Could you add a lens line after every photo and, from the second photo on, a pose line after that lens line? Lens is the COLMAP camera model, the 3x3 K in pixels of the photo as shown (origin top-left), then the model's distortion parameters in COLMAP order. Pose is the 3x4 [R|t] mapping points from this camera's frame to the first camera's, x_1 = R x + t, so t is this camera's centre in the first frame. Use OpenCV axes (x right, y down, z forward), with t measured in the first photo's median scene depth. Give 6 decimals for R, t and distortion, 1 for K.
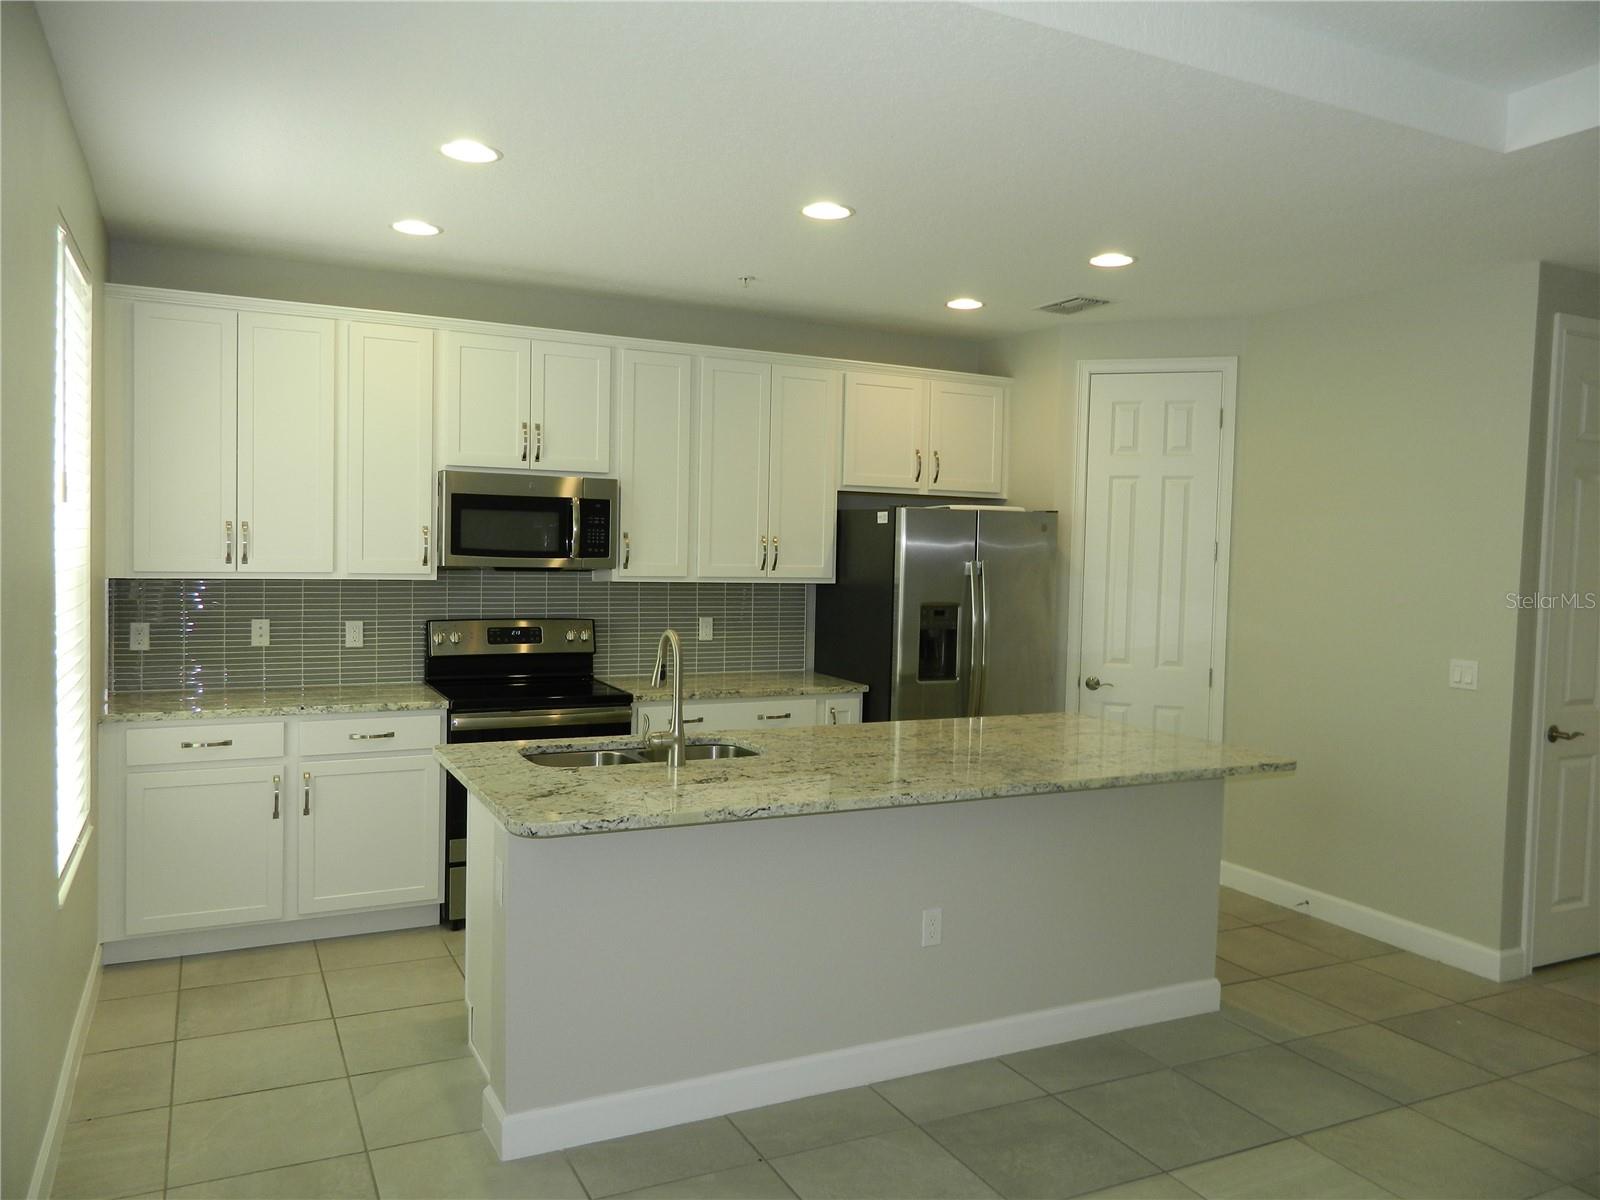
lens RADIAL K [[1180.5, 0, 800.0], [0, 1180.5, 600.0], [0, 0, 1]] dist [0.000989, 0.001284]
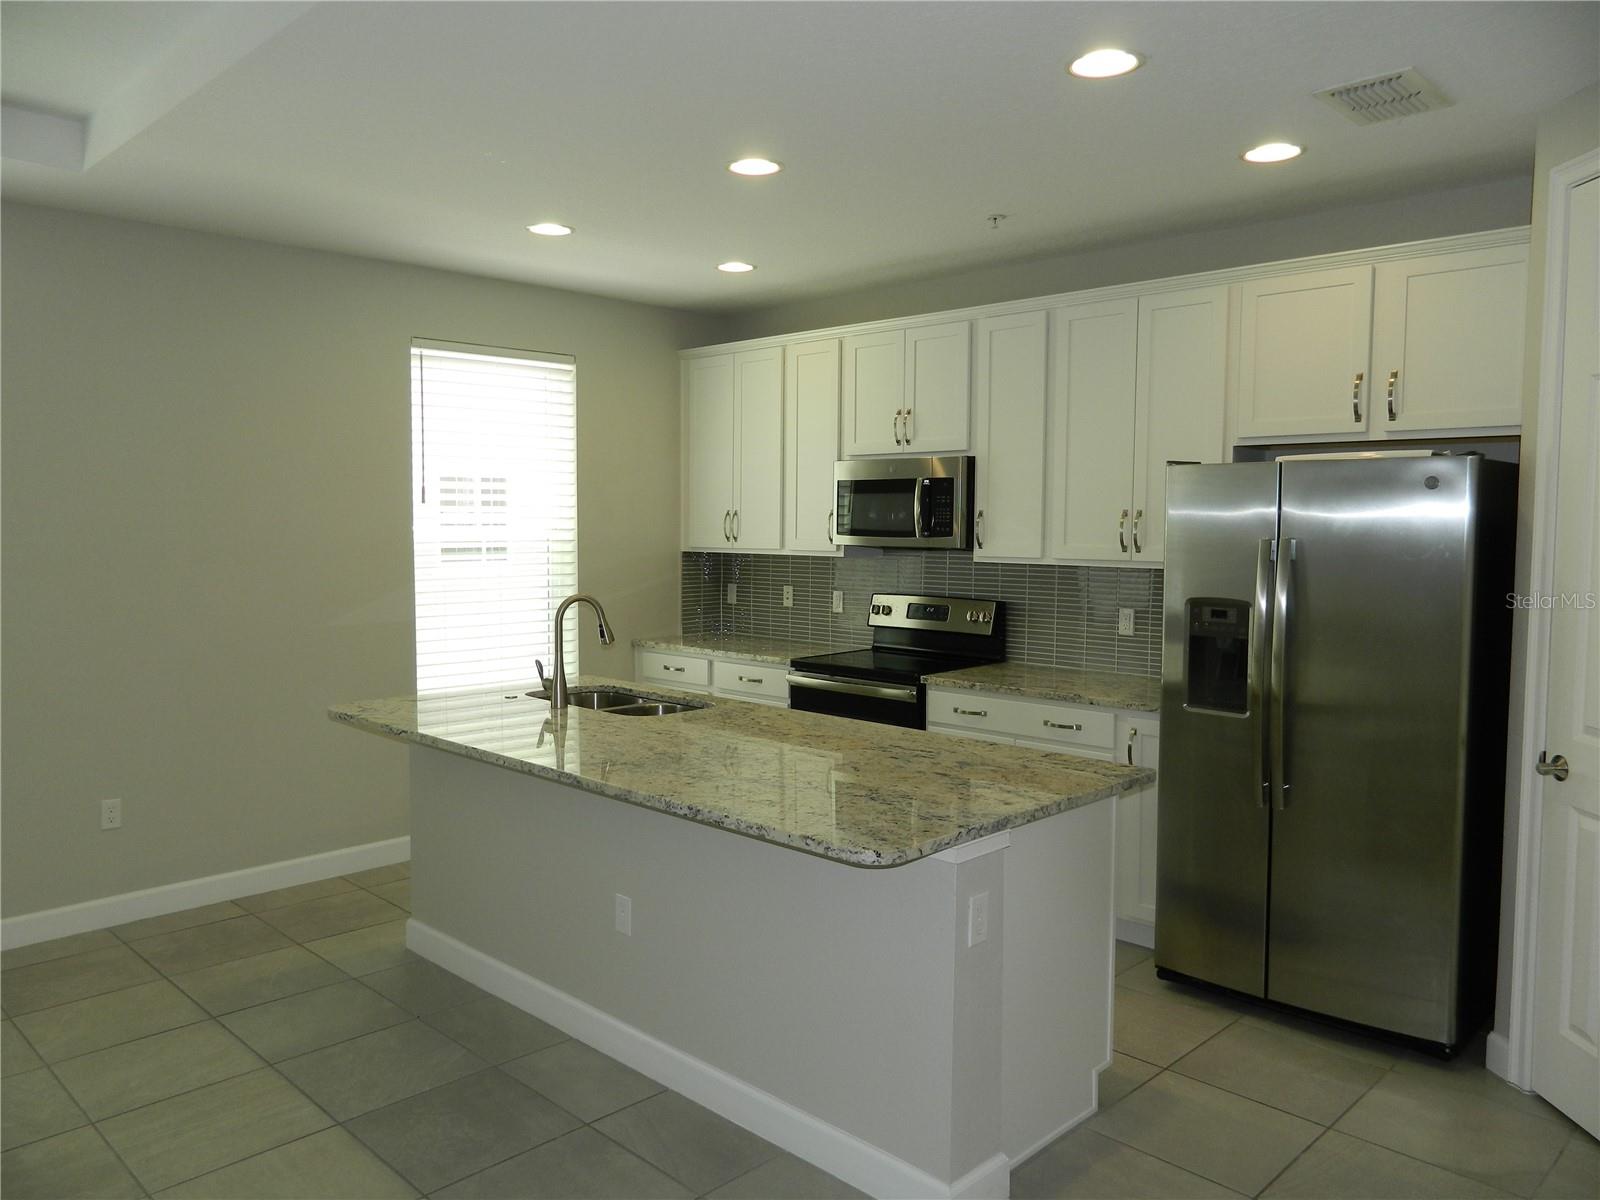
lens RADIAL K [[1180.5, 0, 800.0], [0, 1180.5, 600.0], [0, 0, 1]] dist [0.000989, 0.001284]
pose [[0.324651, 0.043397, -0.944838, 0.729020], [-0.041424, 0.998641, 0.031635, -0.009264], [0.944926, 0.028869, 0.326008, 0.565660]]
